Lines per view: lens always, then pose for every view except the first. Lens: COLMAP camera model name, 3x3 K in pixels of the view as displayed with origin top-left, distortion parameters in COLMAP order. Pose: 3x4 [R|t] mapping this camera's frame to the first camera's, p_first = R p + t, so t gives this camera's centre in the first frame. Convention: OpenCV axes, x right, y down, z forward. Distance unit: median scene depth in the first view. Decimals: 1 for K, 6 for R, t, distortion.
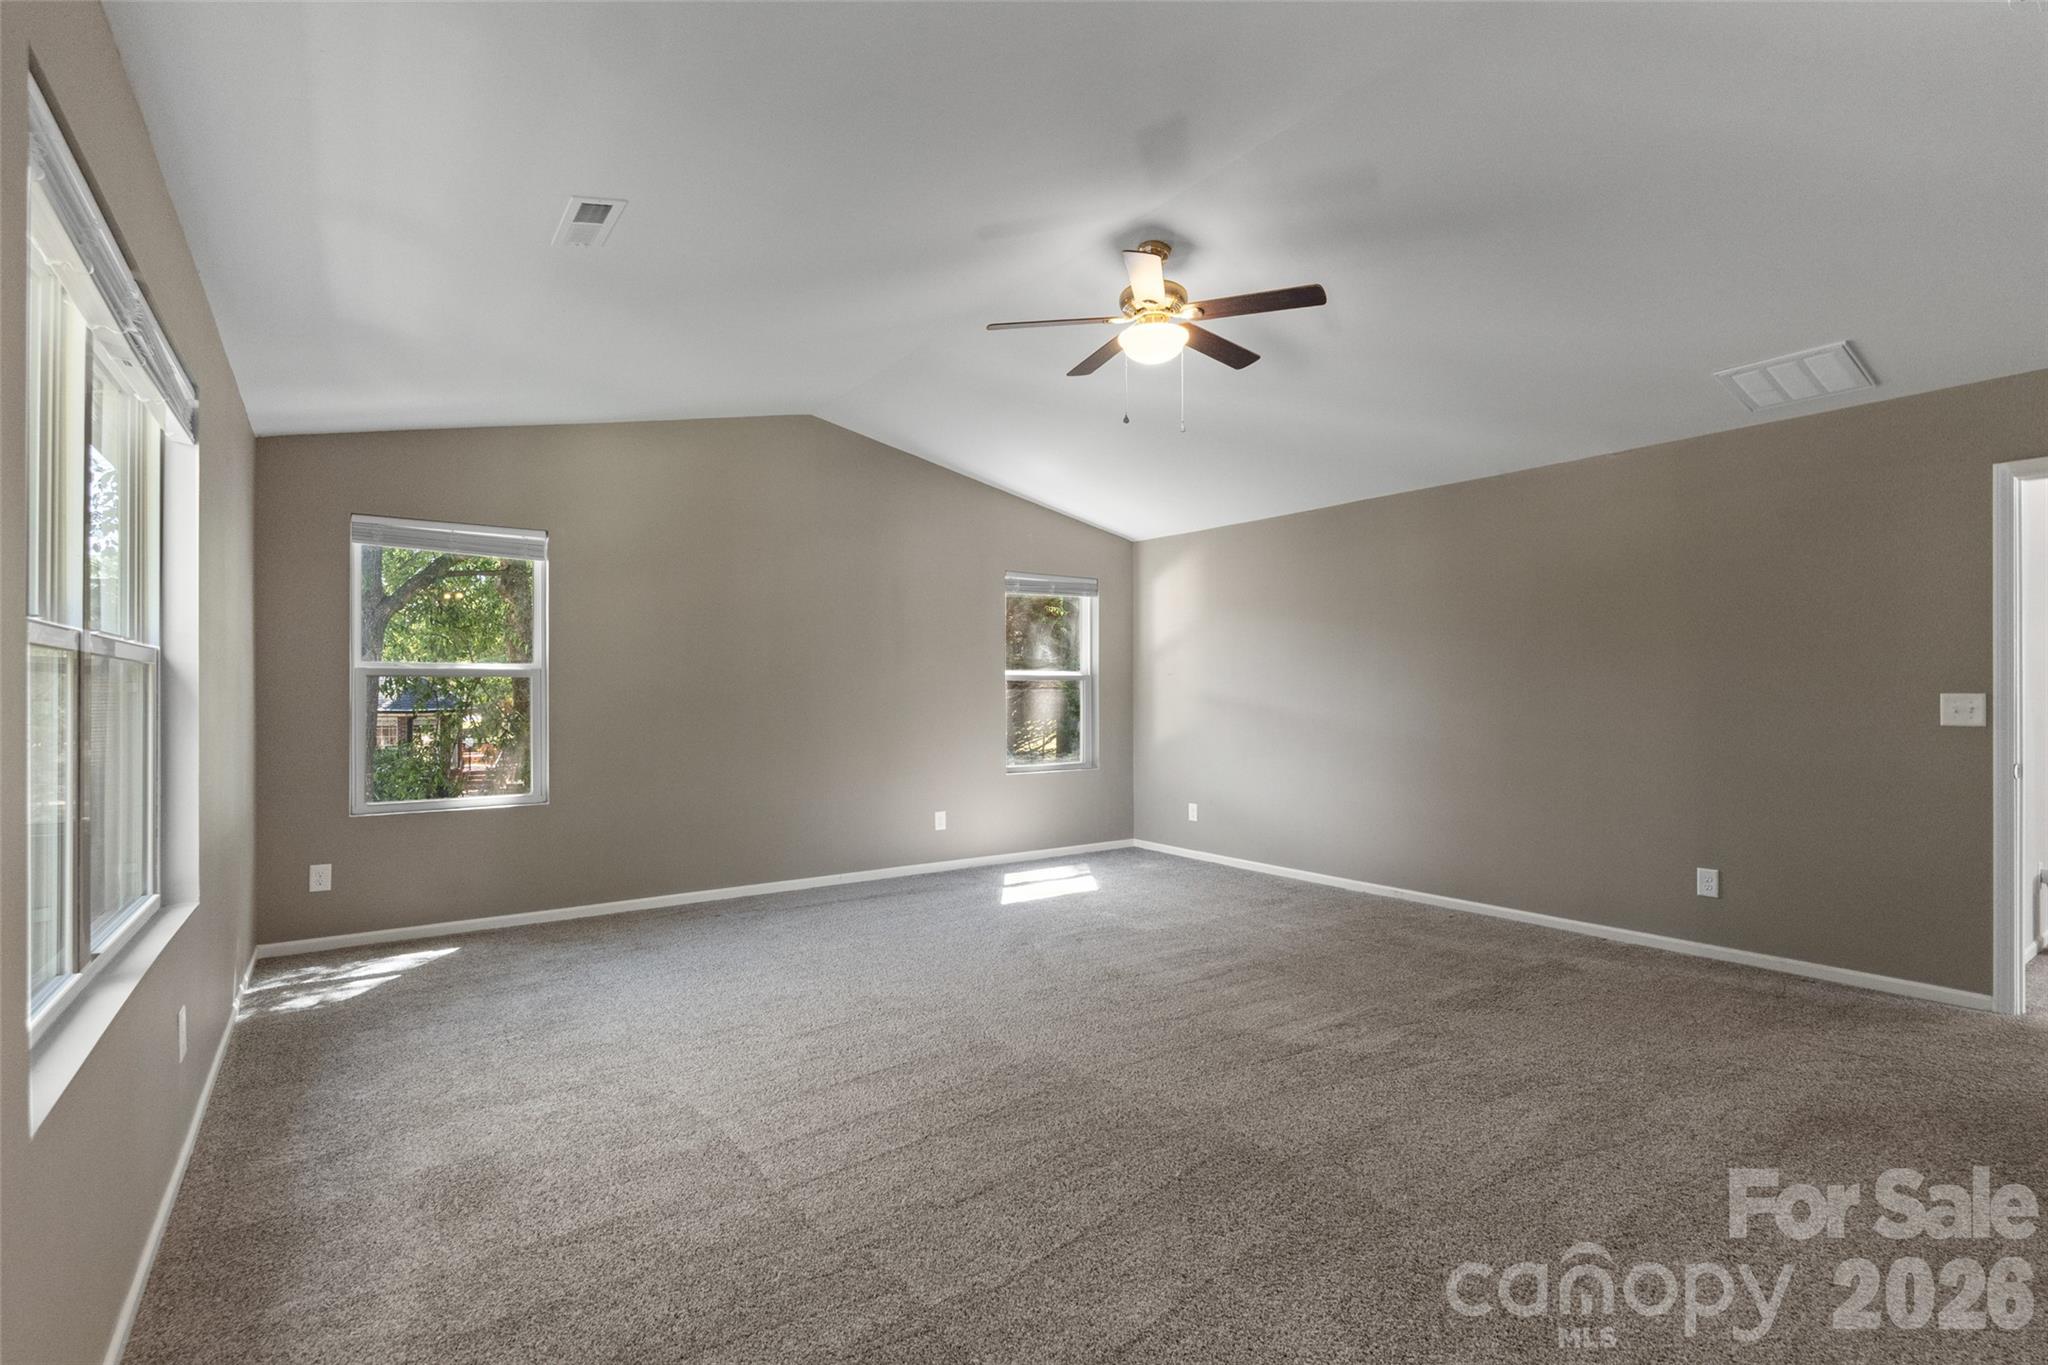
lens RADIAL K [[955.9, 0, 1024.0], [0, 955.9, 682.5], [0, 0, 1]] dist [0.000409, 0.000165]
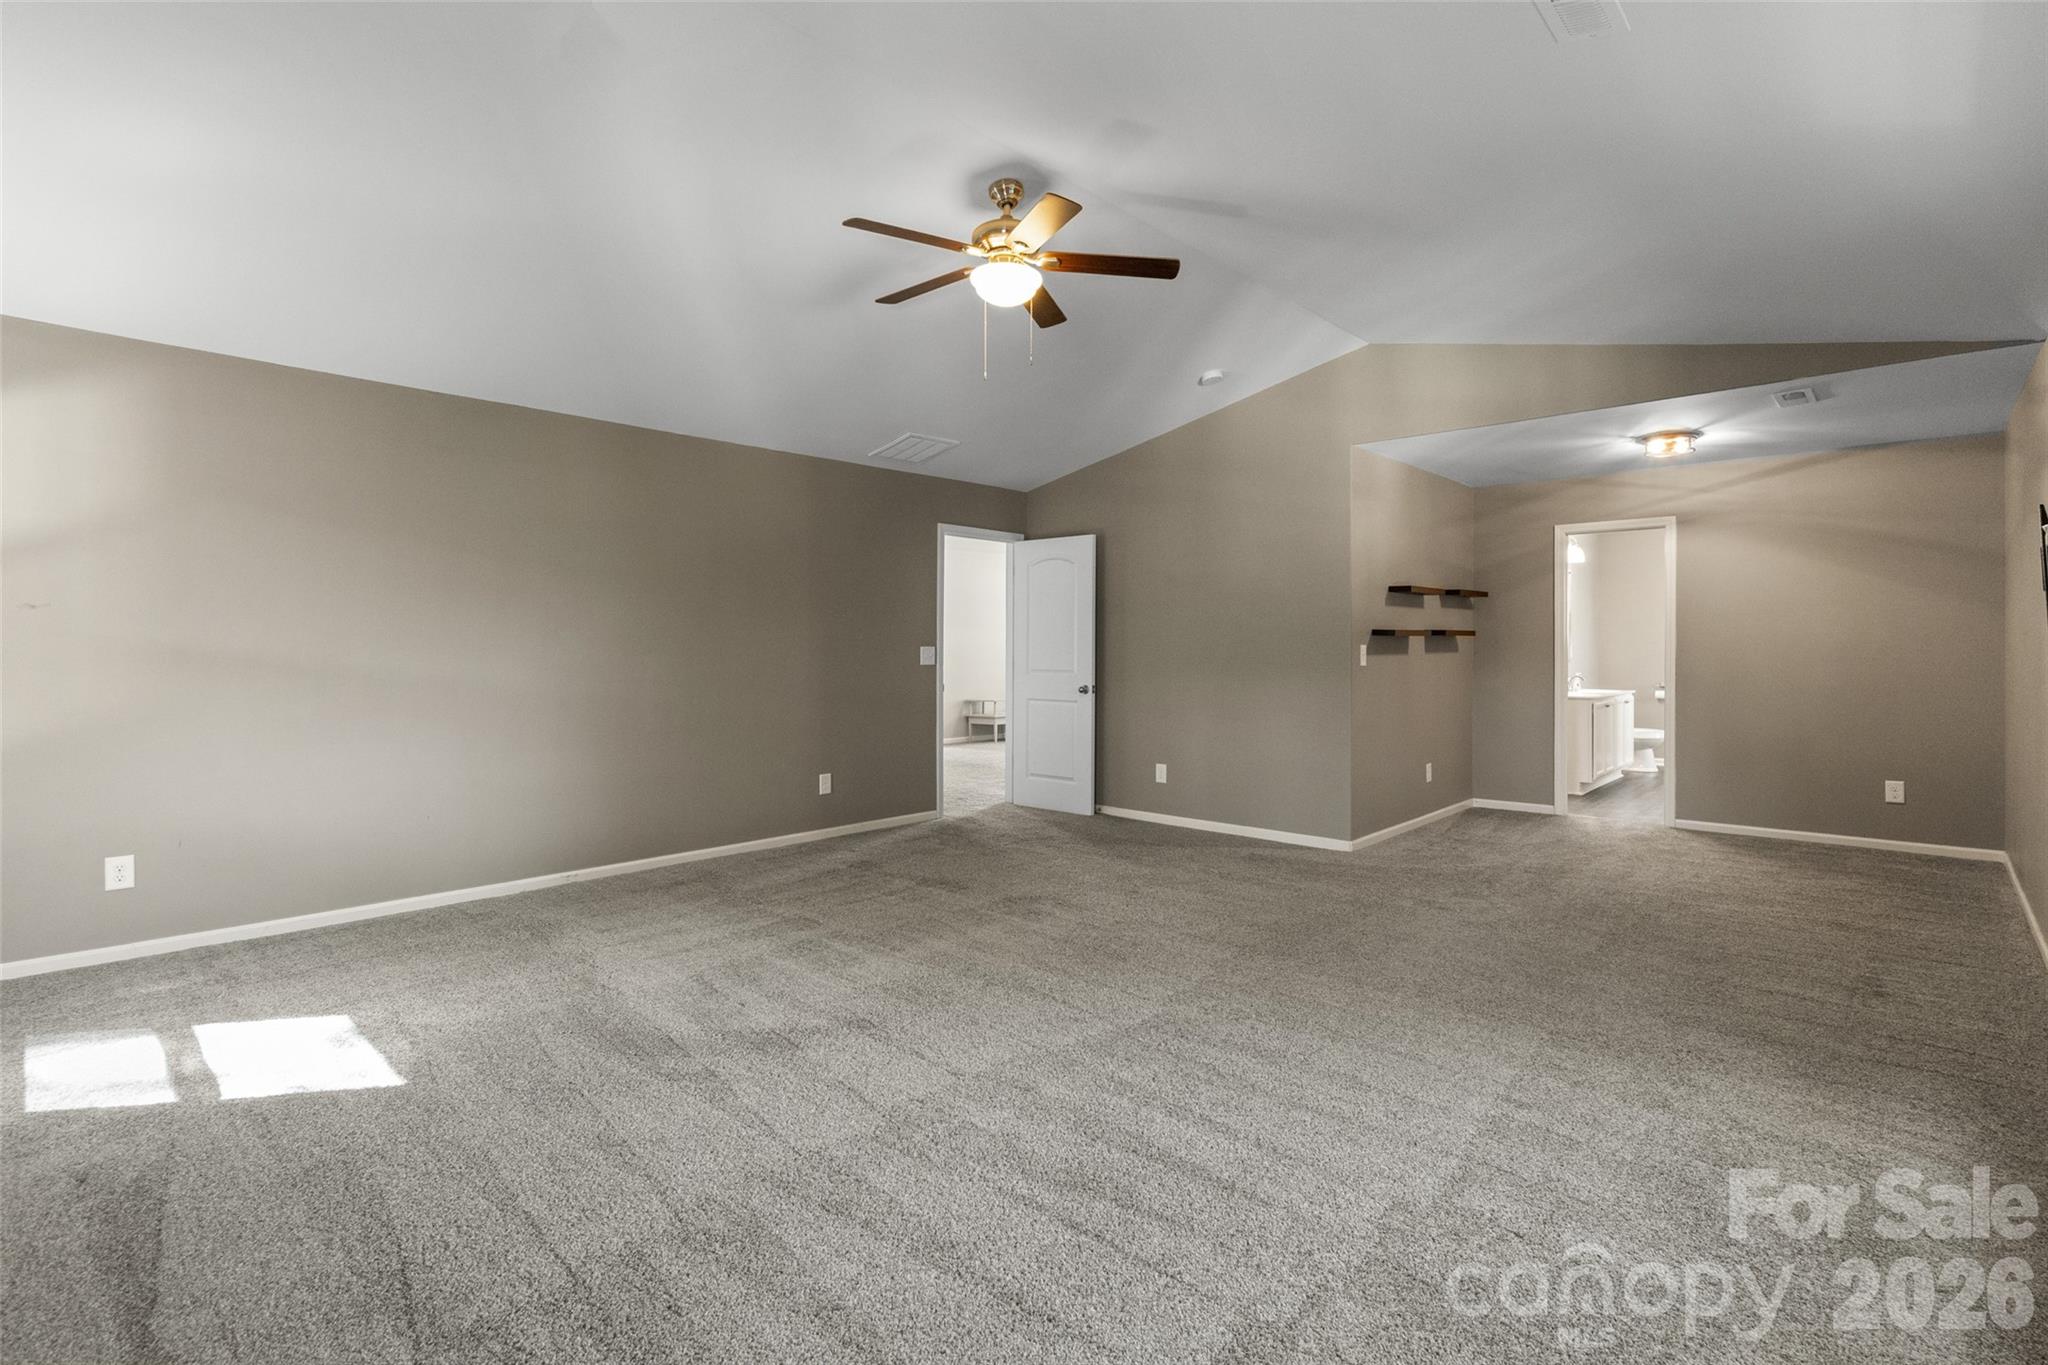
lens RADIAL K [[966.1, 0, 1020.9], [0, 966.1, 658.2], [0, 0, 1]] dist [-0.000222, 0.000081]
pose [[-0.195911, -0.012731, 0.980539, -0.827782], [-0.013281, 0.999858, 0.010328, 0.010879], [-0.980532, -0.011000, -0.196052, 1.168767]]
